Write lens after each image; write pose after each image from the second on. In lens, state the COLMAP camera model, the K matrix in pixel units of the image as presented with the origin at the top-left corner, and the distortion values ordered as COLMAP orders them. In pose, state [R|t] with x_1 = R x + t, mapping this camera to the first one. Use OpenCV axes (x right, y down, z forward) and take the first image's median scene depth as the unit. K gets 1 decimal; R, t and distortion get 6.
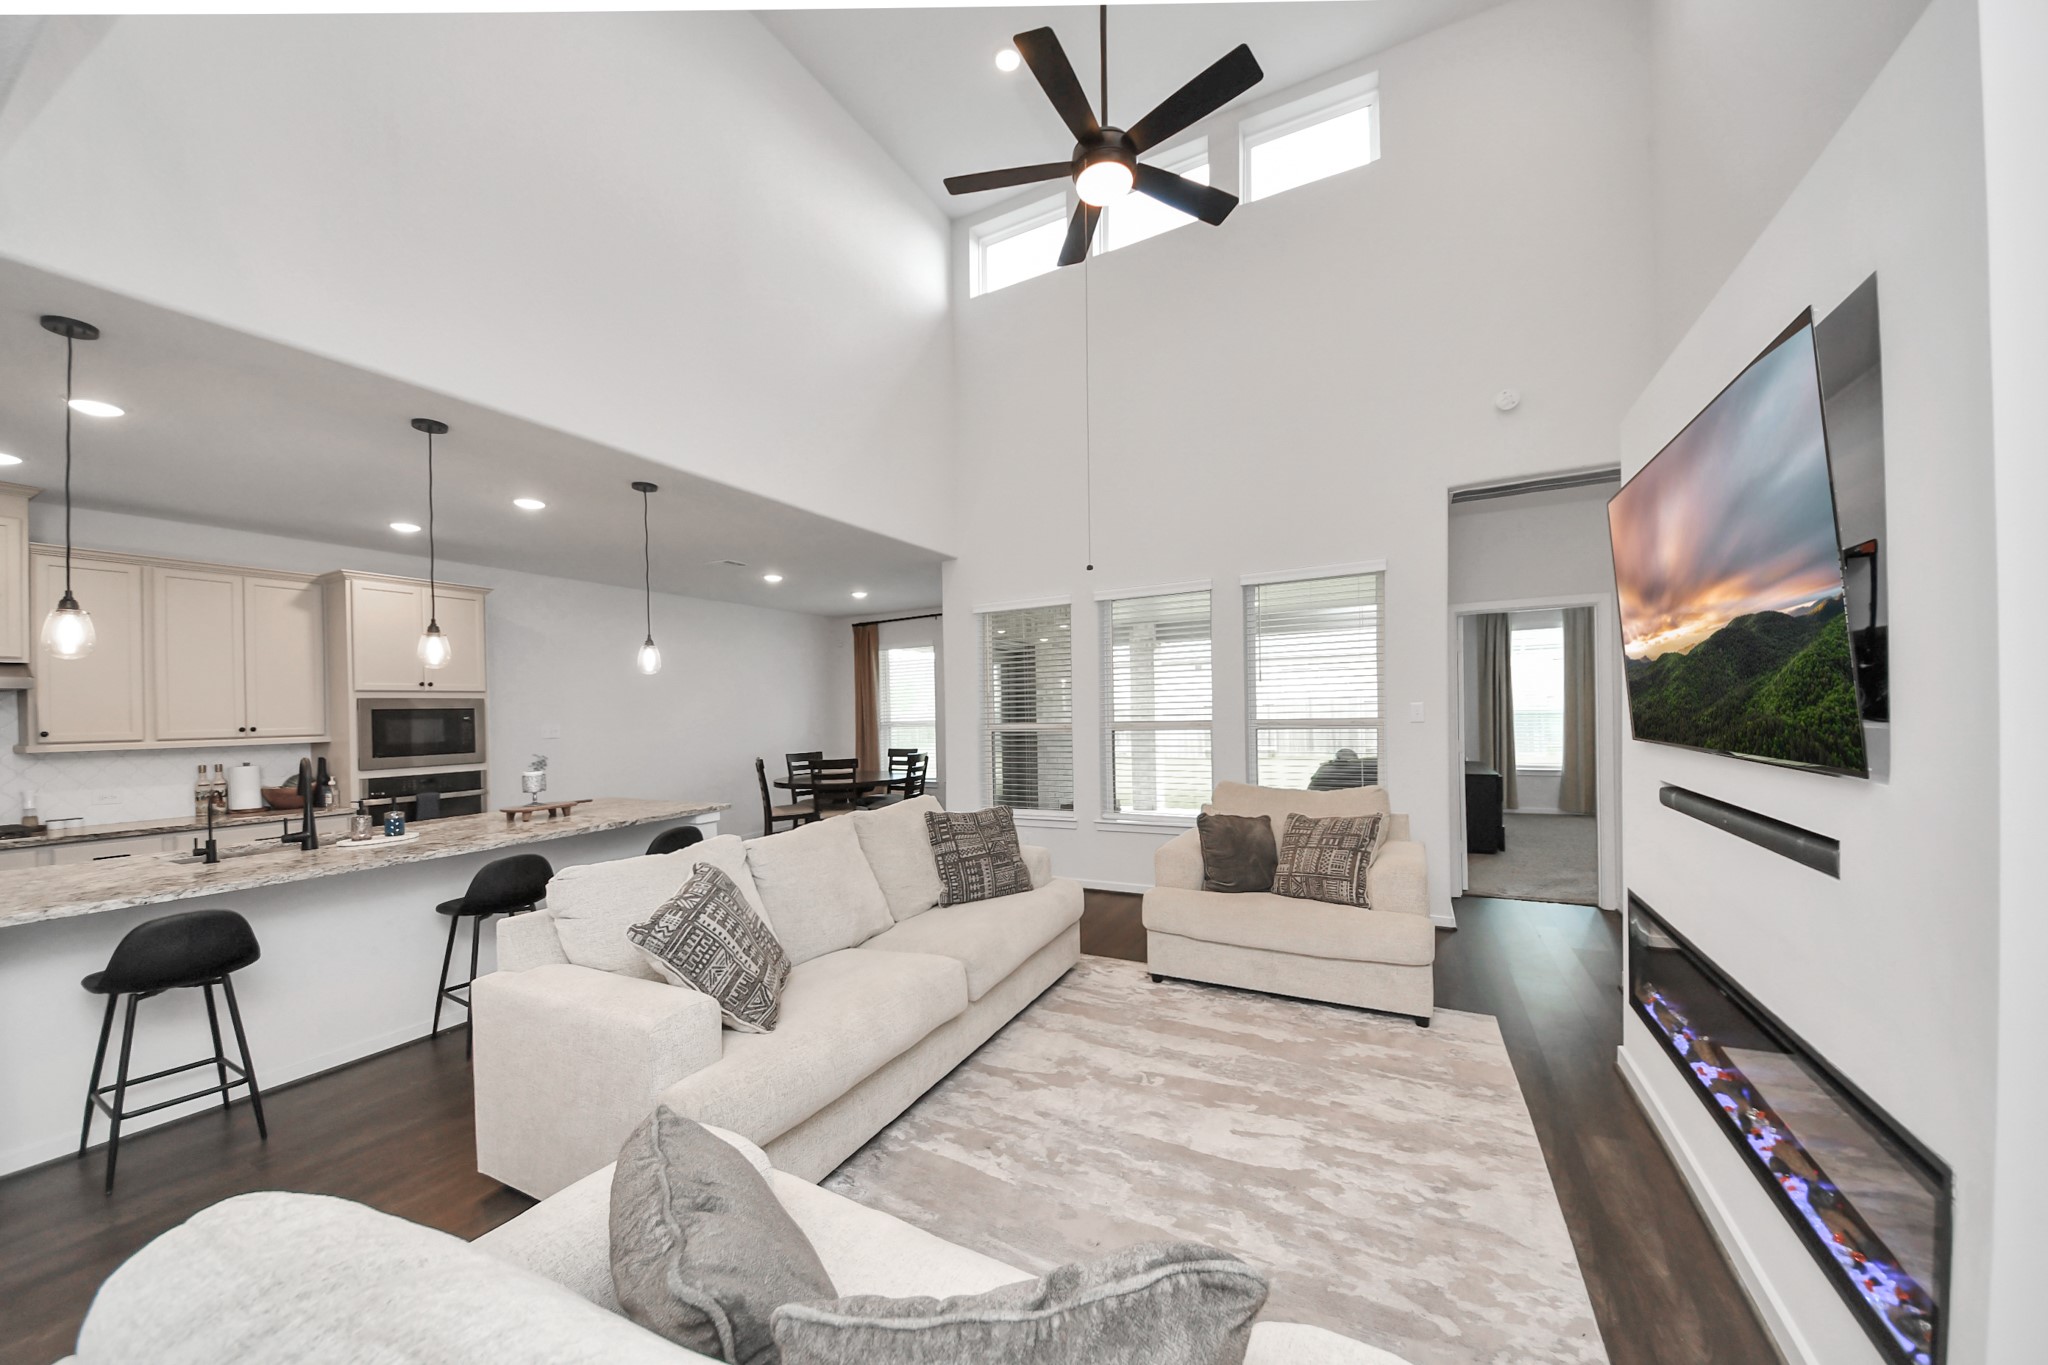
lens RADIAL K [[740.2, 0, 1018.1], [0, 740.2, 702.3], [0, 0, 1]] dist [-0.013466, 0.000578]
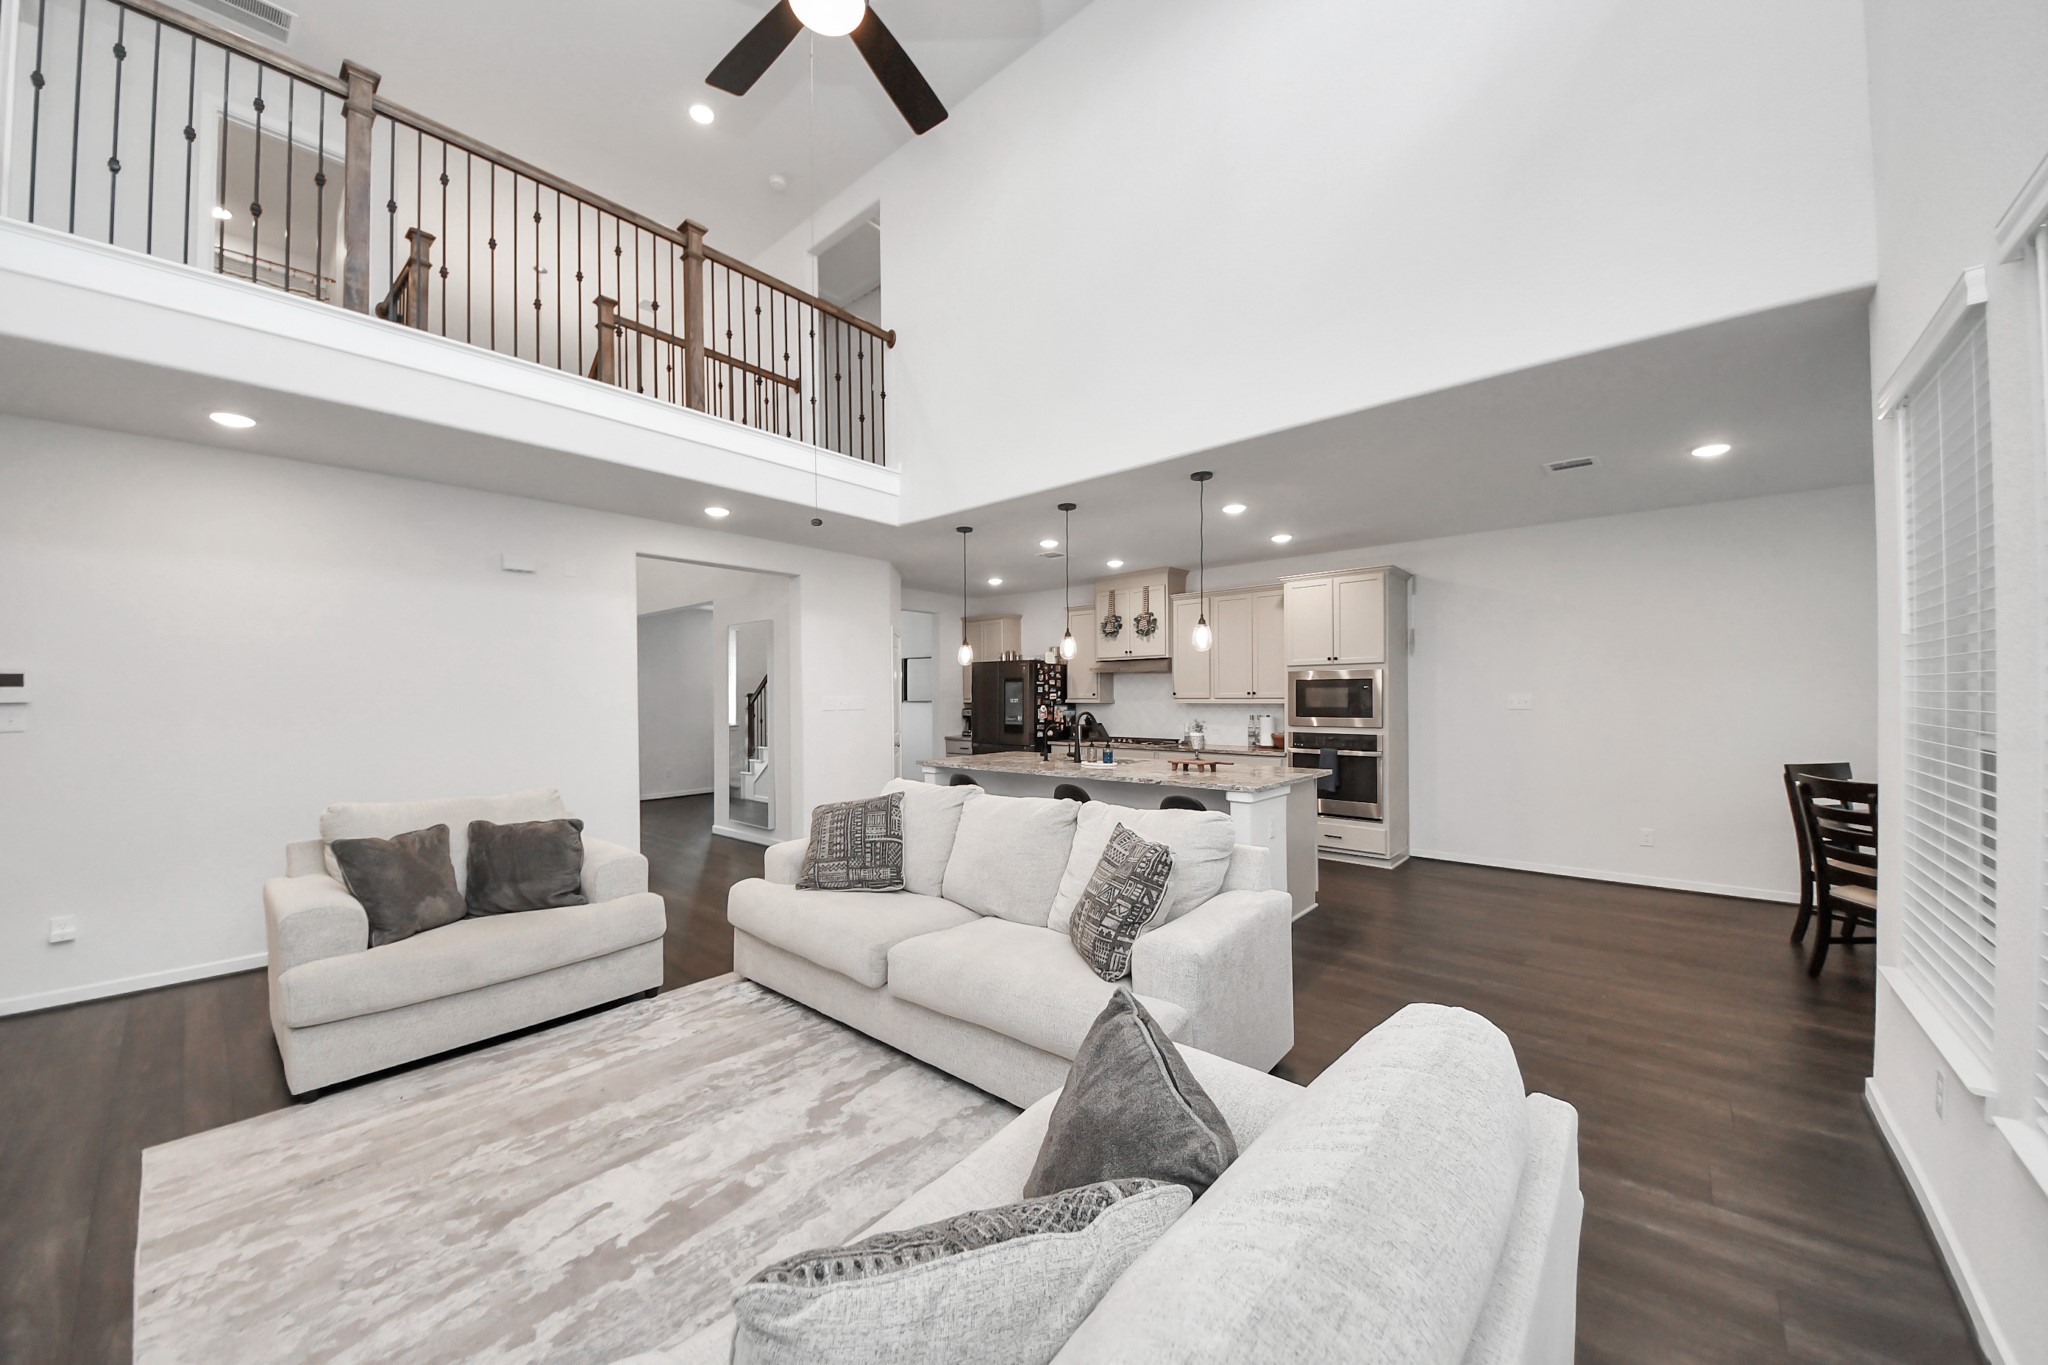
lens RADIAL K [[740.2, 0, 1037.3], [0, 740.2, 692.1], [0, 0, 1]] dist [-0.013466, 0.000578]
pose [[-0.235985, 0.025284, -0.971428, 0.798708], [0.022049, 0.999543, 0.020659, -0.007646], [0.971507, -0.016543, -0.236435, 1.377699]]
